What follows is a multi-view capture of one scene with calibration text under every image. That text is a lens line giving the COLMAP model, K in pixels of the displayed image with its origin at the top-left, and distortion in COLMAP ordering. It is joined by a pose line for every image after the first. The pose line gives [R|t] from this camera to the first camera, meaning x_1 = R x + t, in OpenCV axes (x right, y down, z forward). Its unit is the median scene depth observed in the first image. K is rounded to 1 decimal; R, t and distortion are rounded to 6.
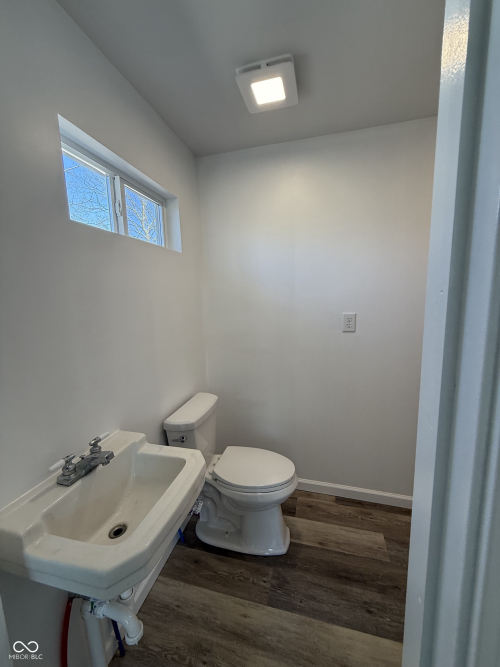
lens RADIAL K [[266.5, 0, 249.0], [0, 266.5, 334.0], [0, 0, 1]] dist [0.002245, -0.000084]
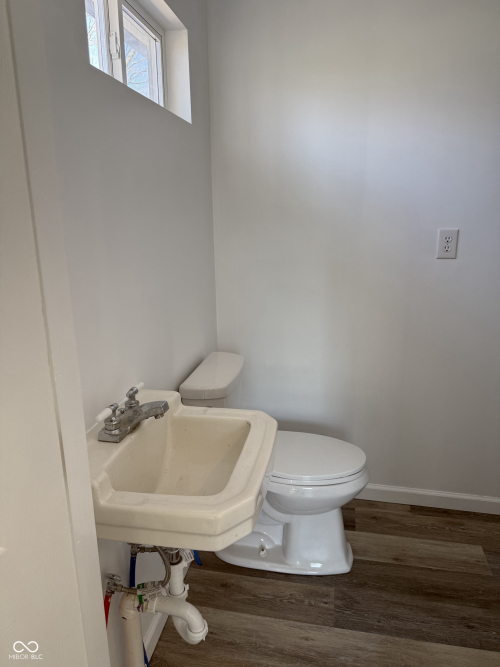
lens RADIAL K [[478.5, 0, 250.4], [0, 478.5, 333.9], [0, 0, 1]] dist [0.008756, -0.008657]
pose [[0.997616, 0.003721, 0.068914, -0.236103], [-0.011100, 0.994197, 0.107003, 0.071325], [-0.068115, -0.107513, 0.991868, -0.189417]]
